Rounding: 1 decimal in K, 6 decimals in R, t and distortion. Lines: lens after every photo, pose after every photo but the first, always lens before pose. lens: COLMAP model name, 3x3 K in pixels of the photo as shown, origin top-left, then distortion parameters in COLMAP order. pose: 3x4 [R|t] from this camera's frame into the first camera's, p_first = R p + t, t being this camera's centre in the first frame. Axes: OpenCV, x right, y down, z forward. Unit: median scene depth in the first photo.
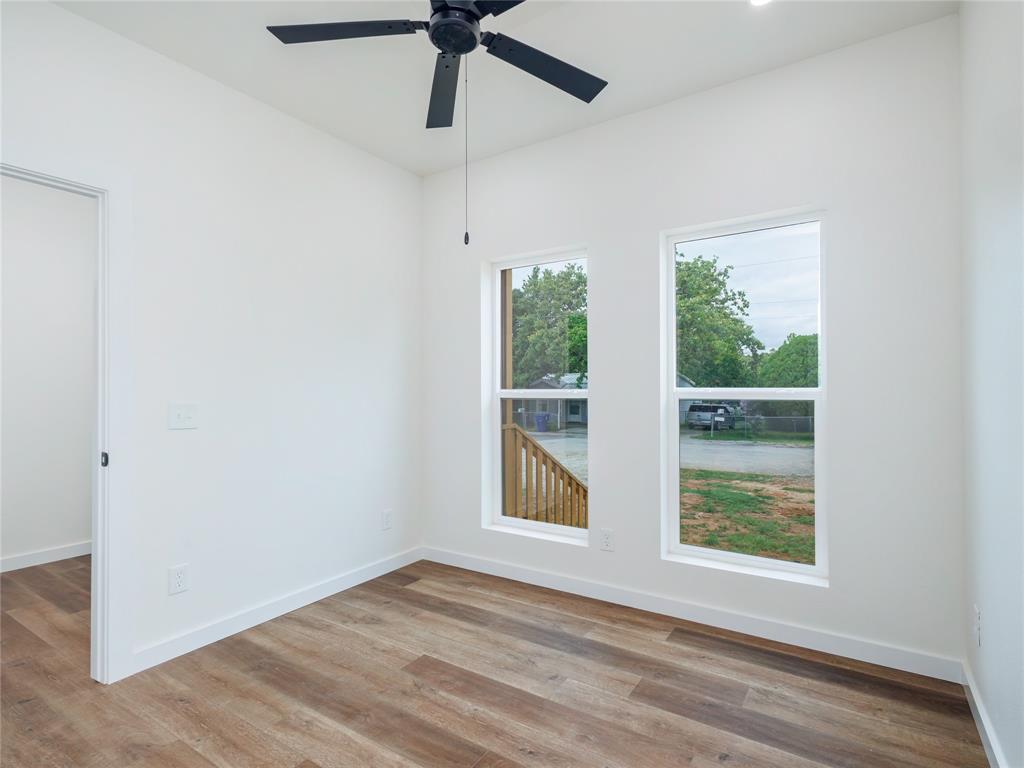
lens RADIAL K [[528.7, 0, 512.0], [0, 528.7, 384.0], [0, 0, 1]] dist [0.018506, -0.006295]
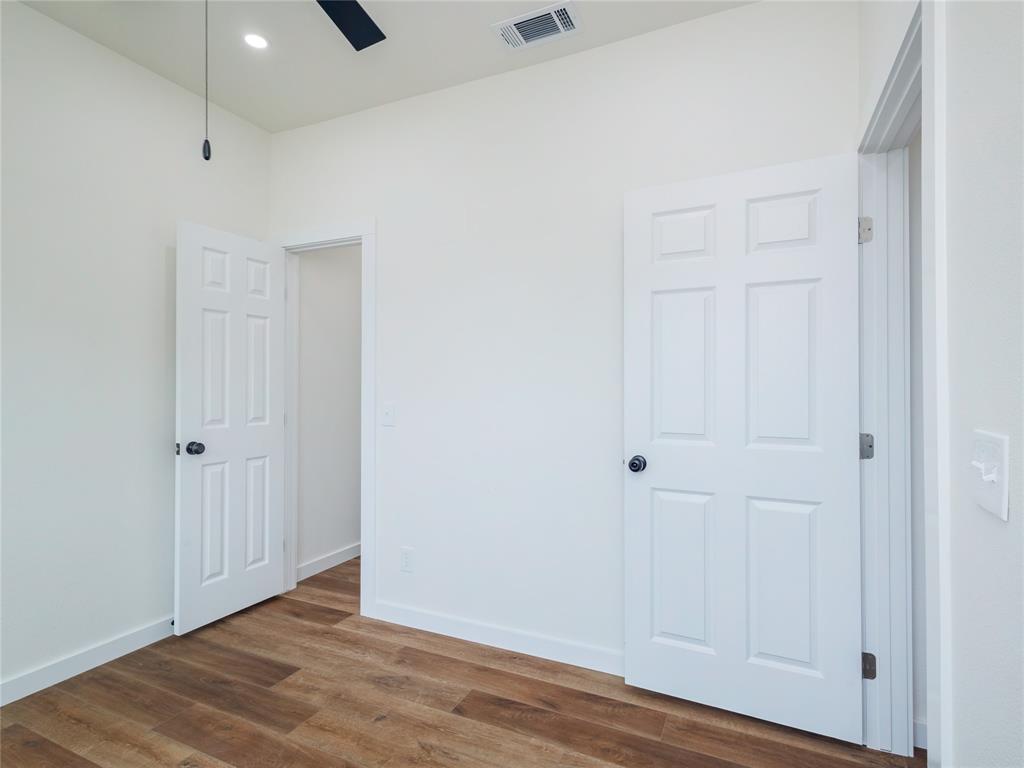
lens RADIAL K [[528.7, 0, 512.0], [0, 528.7, 384.0], [0, 0, 1]] dist [0.018506, -0.006295]
pose [[-0.989275, 0.002148, -0.146052, -0.294181], [0.004170, 0.999900, -0.013542, 0.009862], [0.146009, -0.014006, -0.989184, 1.407576]]
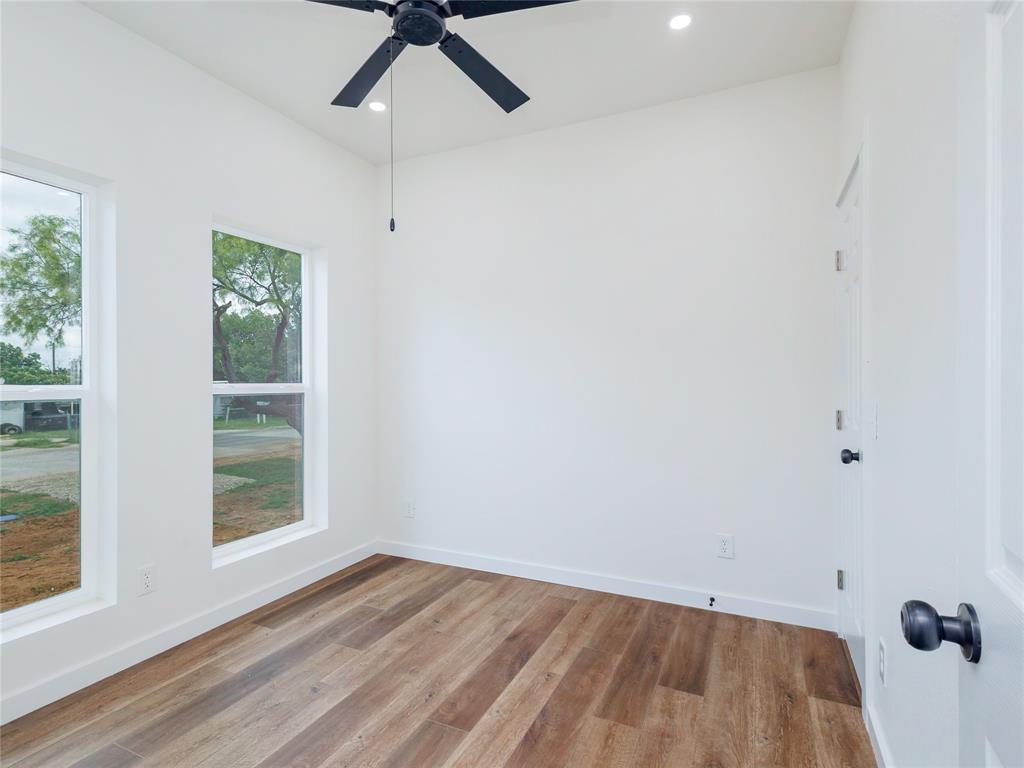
lens RADIAL K [[528.7, 0, 512.0], [0, 528.7, 384.0], [0, 0, 1]] dist [0.018506, -0.006295]
pose [[-0.141279, 0.000993, 0.989969, -0.894352], [-0.000979, 0.999999, -0.001143, 0.011153], [-0.989969, -0.001131, -0.141278, 0.778104]]
